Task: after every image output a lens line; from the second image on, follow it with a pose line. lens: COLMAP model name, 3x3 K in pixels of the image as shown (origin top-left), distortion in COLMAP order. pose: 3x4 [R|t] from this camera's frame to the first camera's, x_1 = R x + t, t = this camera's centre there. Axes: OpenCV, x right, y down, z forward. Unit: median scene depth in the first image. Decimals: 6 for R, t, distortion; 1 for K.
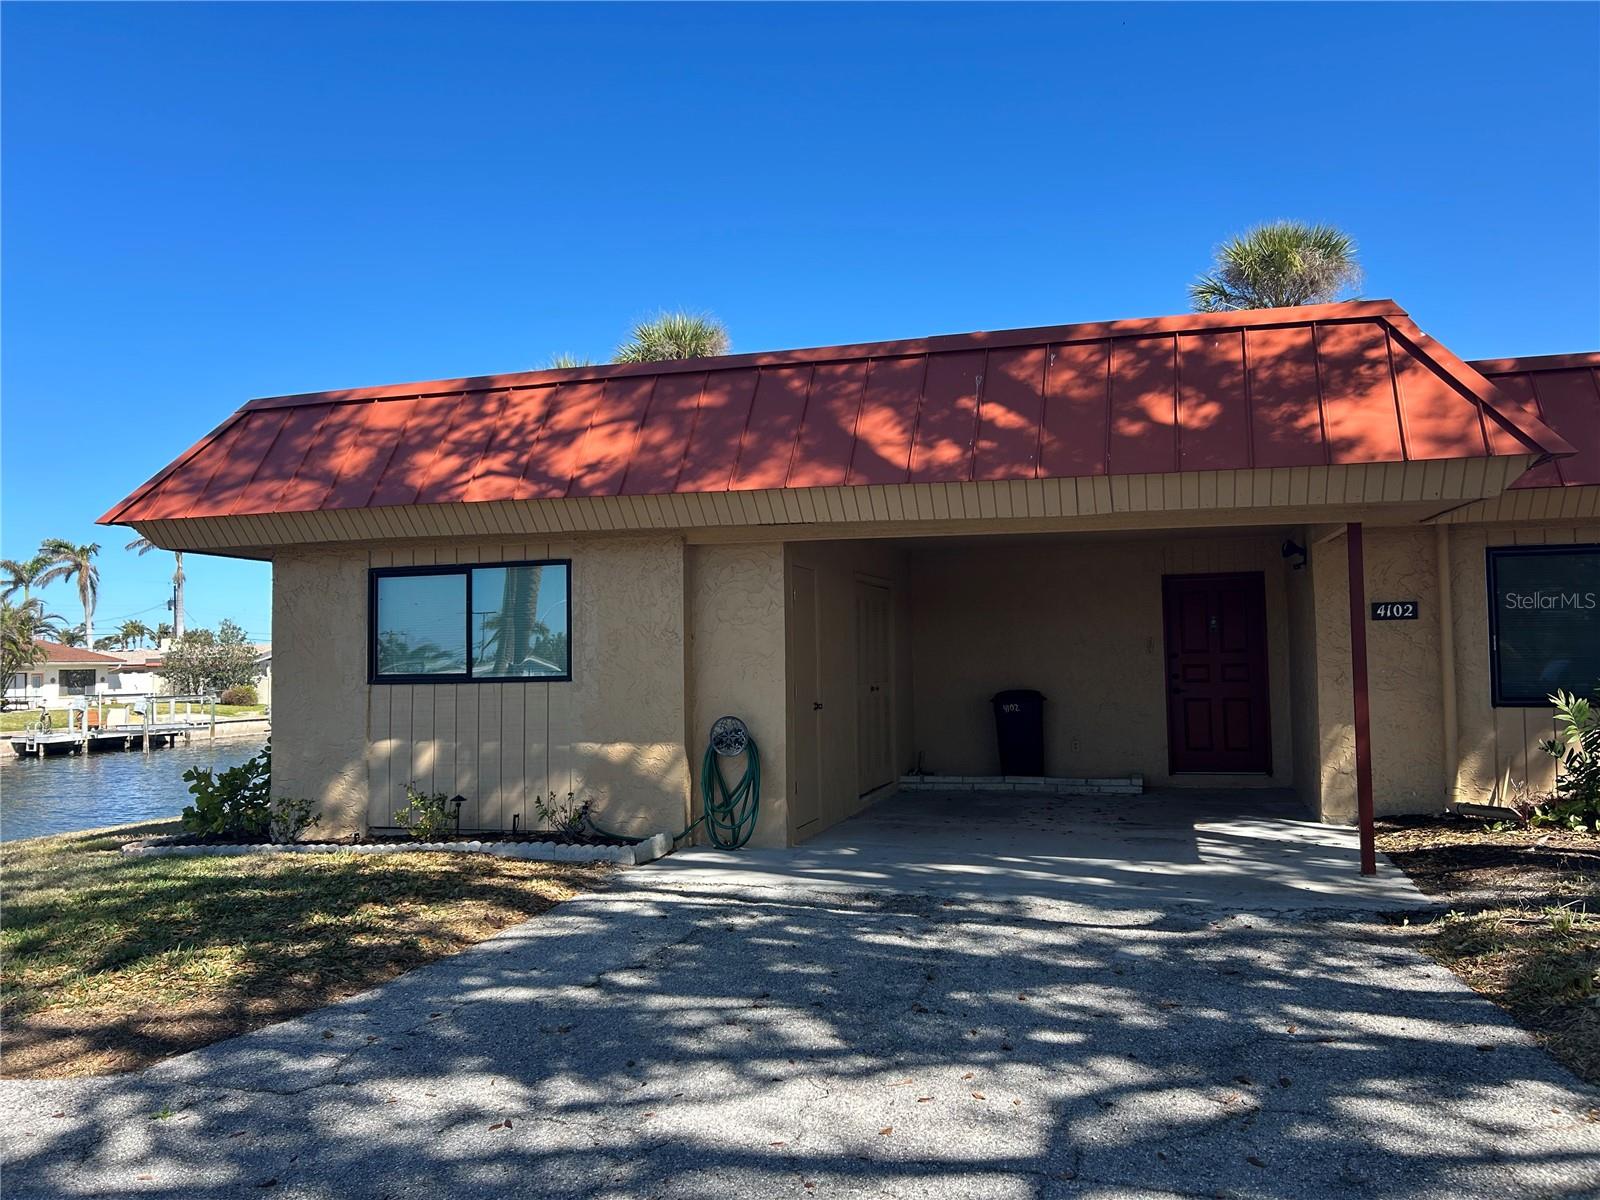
lens RADIAL K [[1207.2, 0, 800.0], [0, 1207.2, 600.0], [0, 0, 1]] dist [0.009498, -0.001006]
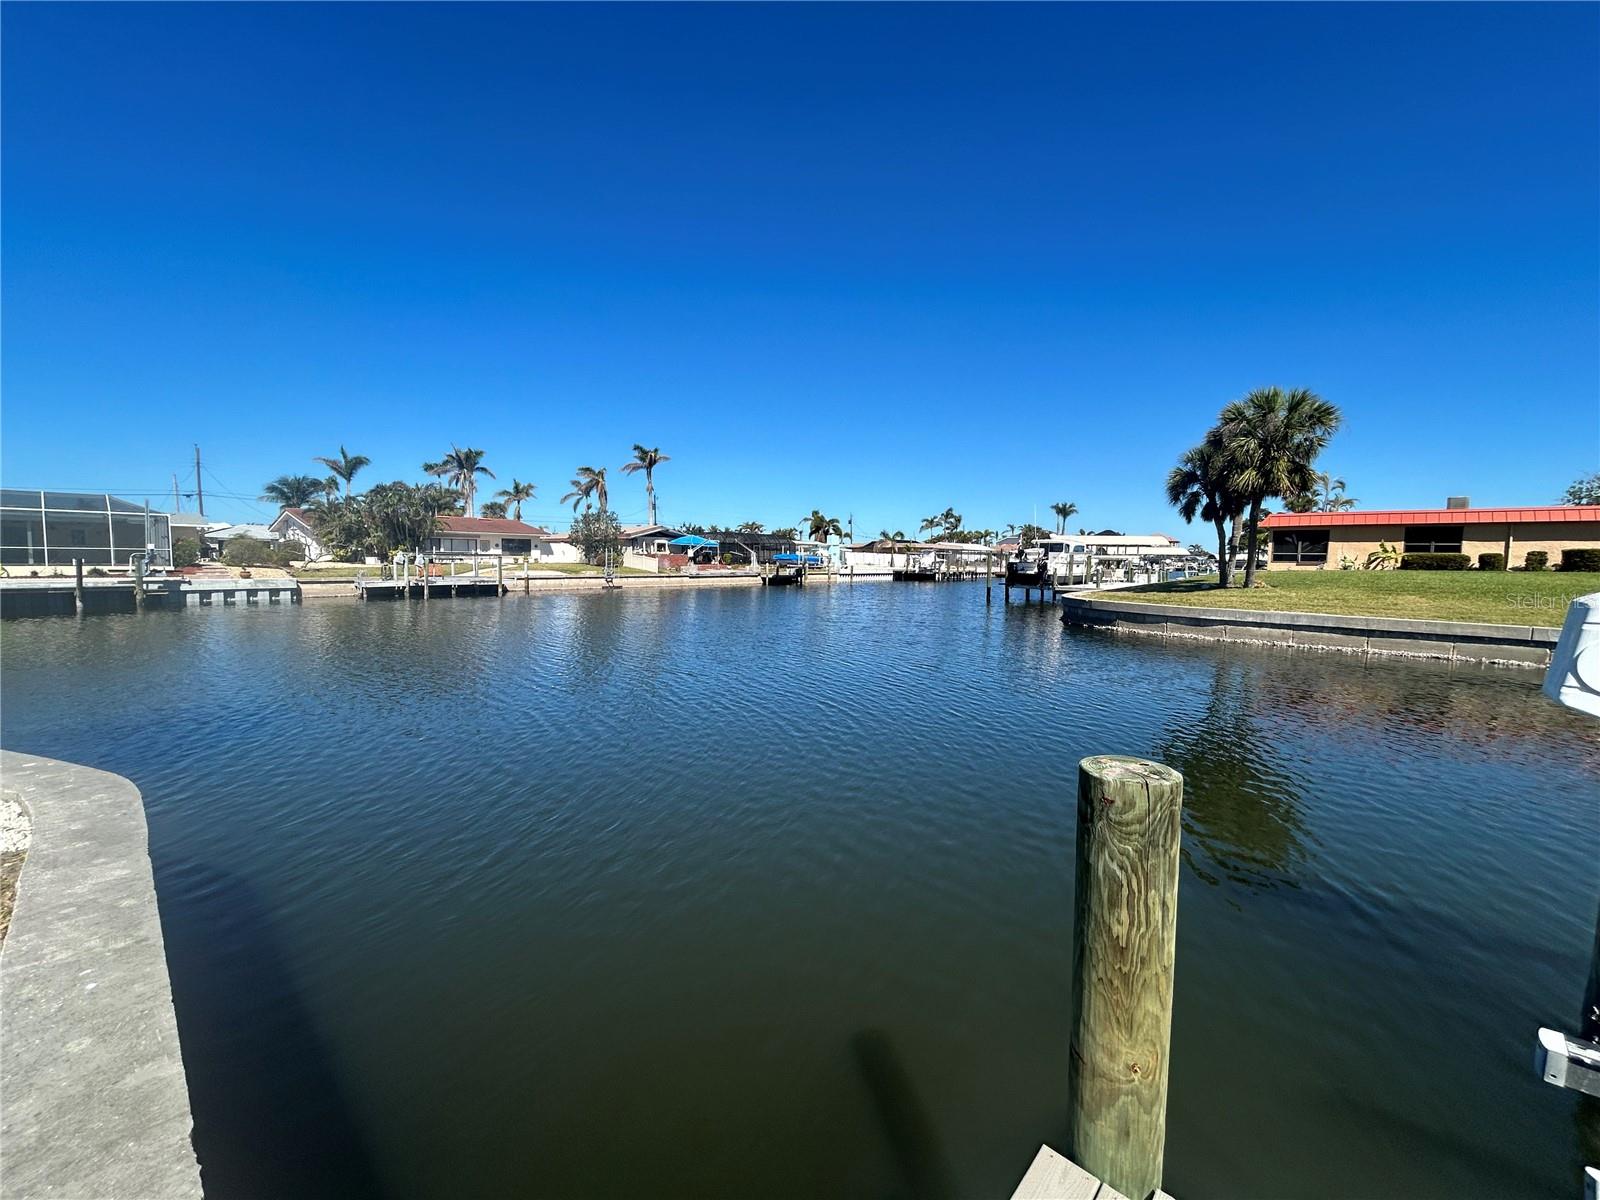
lens RADIAL K [[643.5, 0, 808.2], [0, 643.5, 596.8], [0, 0, 1]] dist [0.001901, 0.000031]
pose [[0.906139, 0.054455, -0.419460, 0.057098], [-0.006597, 0.993377, 0.114711, 0.035917], [0.422928, -0.101177, 0.900497, 0.446376]]
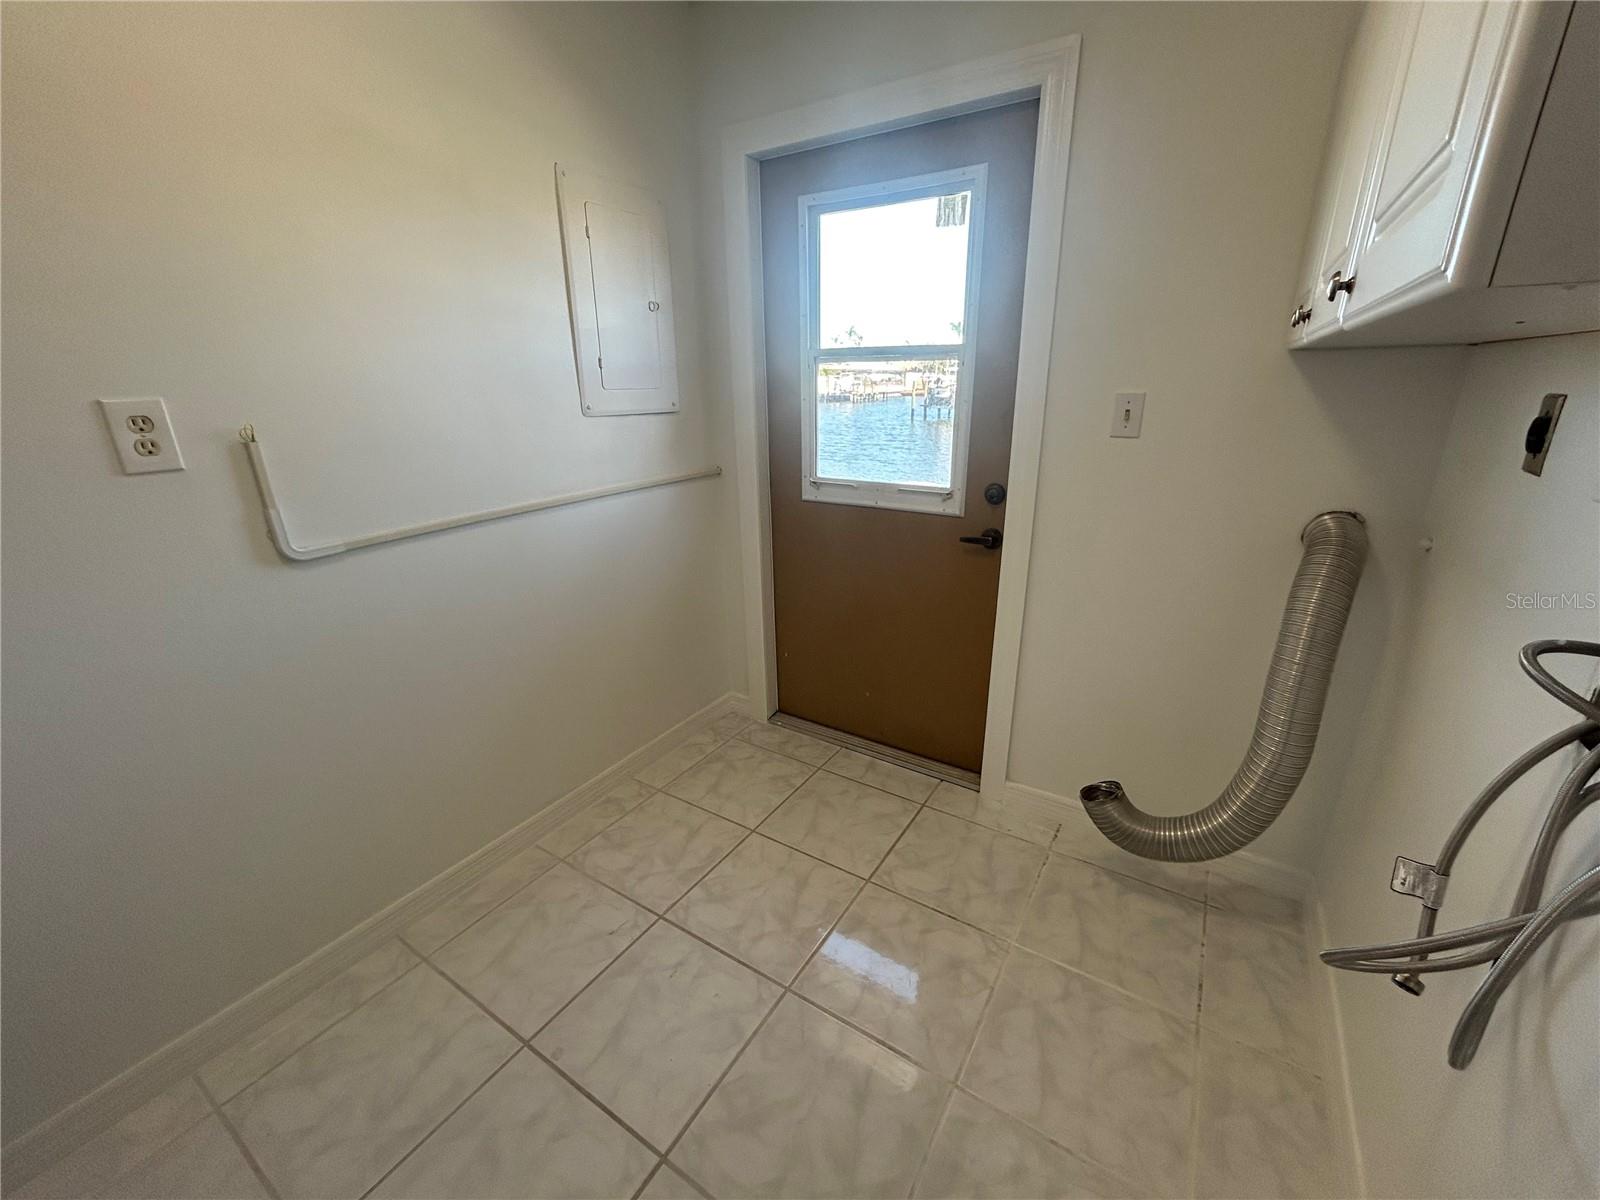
lens RADIAL K [[643.5, 0, 808.2], [0, 643.5, 596.8], [0, 0, 1]] dist [0.001901, 0.000031]
pose [[0.965543, 0.088895, -0.244590, 0.046223], [0.010536, 0.925729, 0.378041, 0.011294], [0.260030, -0.367592, 0.892894, 0.256270]]
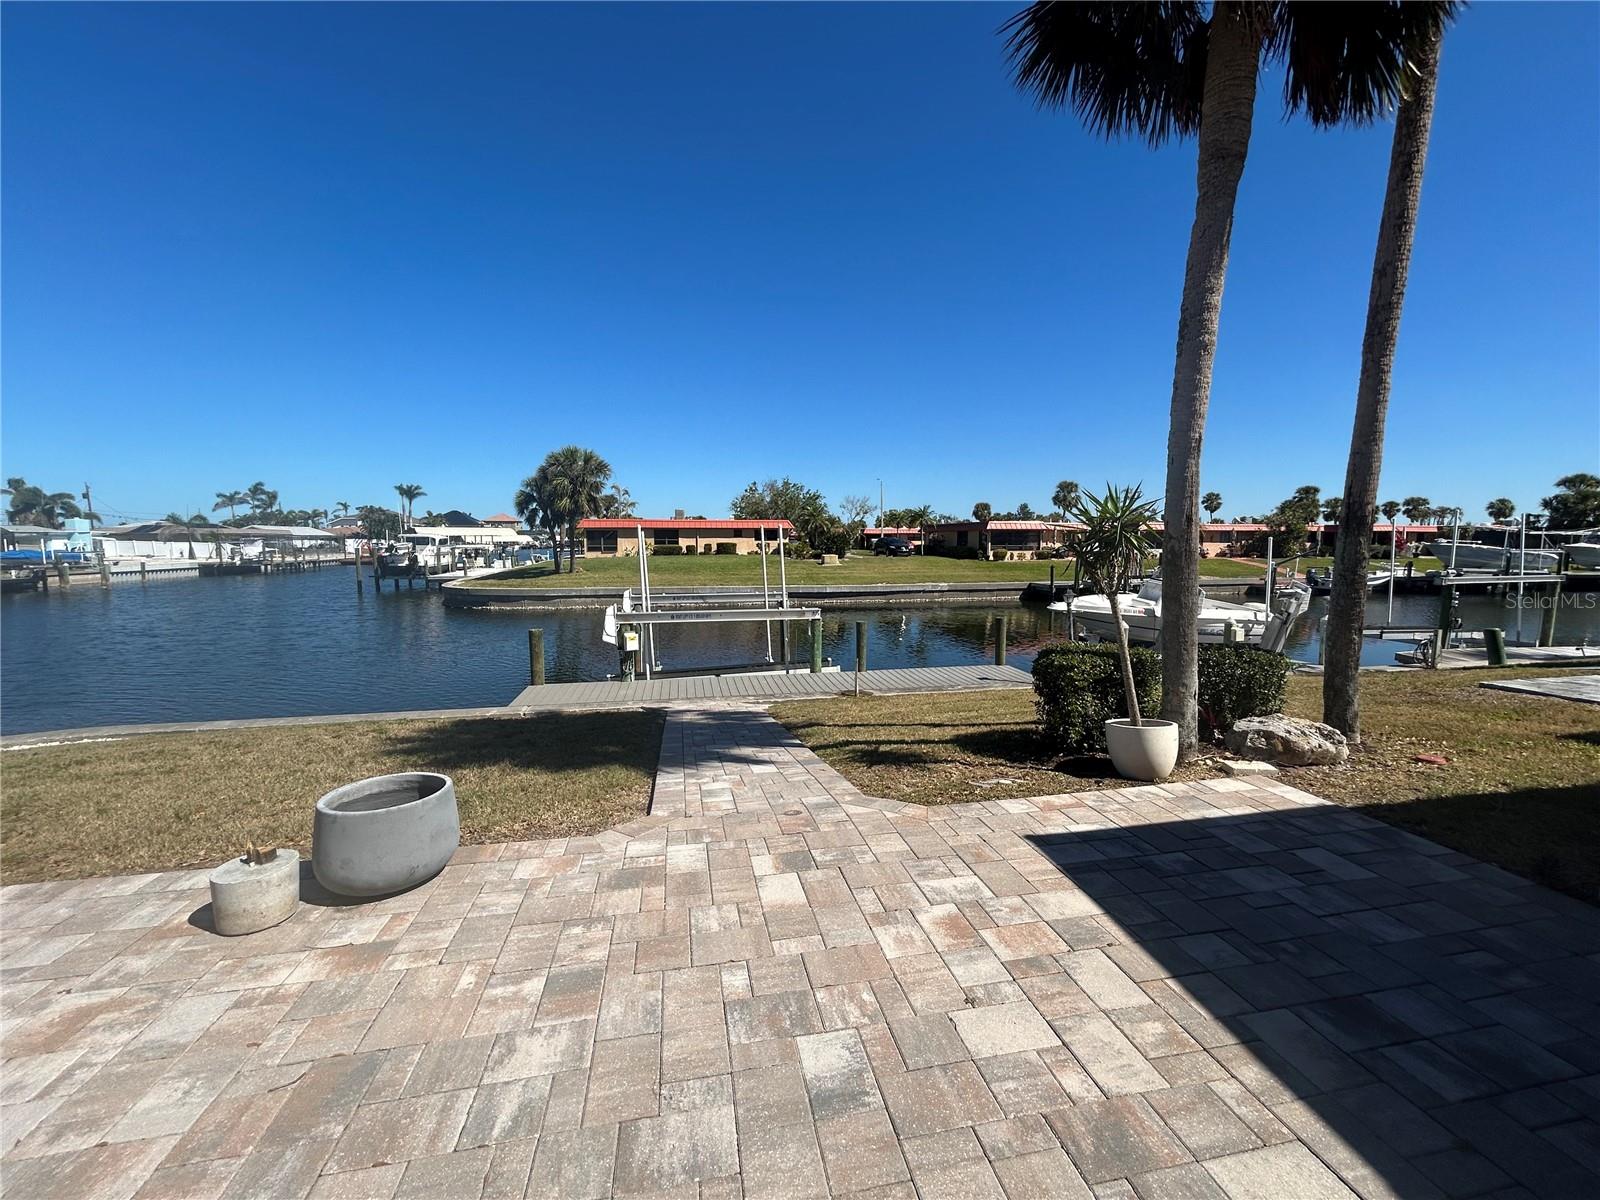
lens RADIAL K [[643.8, 0, 806.9], [0, 643.8, 600.0], [0, 0, 1]] dist [-0.002109, 0.000801]
pose [[0.877787, -0.030658, 0.478069, 0.041638], [-0.038221, 0.990287, 0.133683, 0.013426], [-0.477524, -0.135617, 0.868089, 0.303759]]
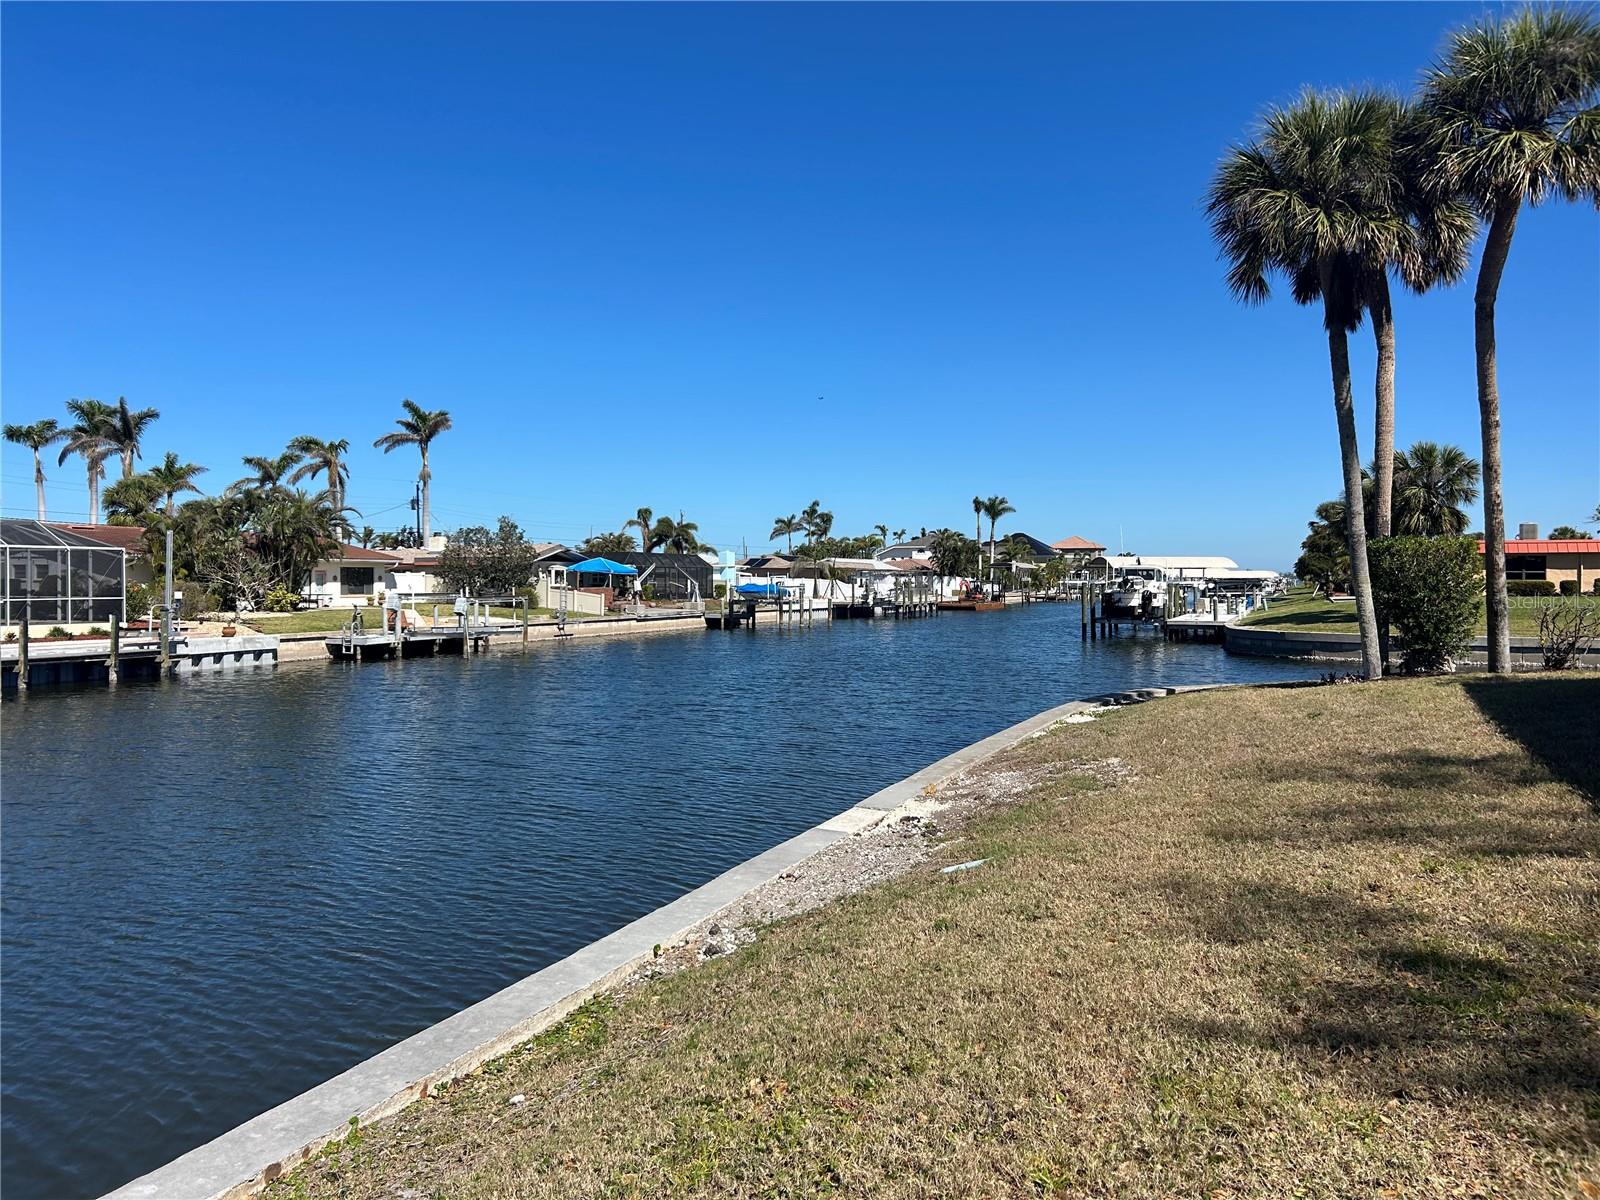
lens RADIAL K [[1207.2, 0, 800.0], [0, 1207.2, 600.0], [0, 0, 1]] dist [0.009498, -0.001006]
pose [[0.992479, 0.018277, -0.121045, -0.142901], [-0.009662, 0.997402, 0.071379, 0.012618], [0.122036, -0.069672, 0.990077, 0.111617]]
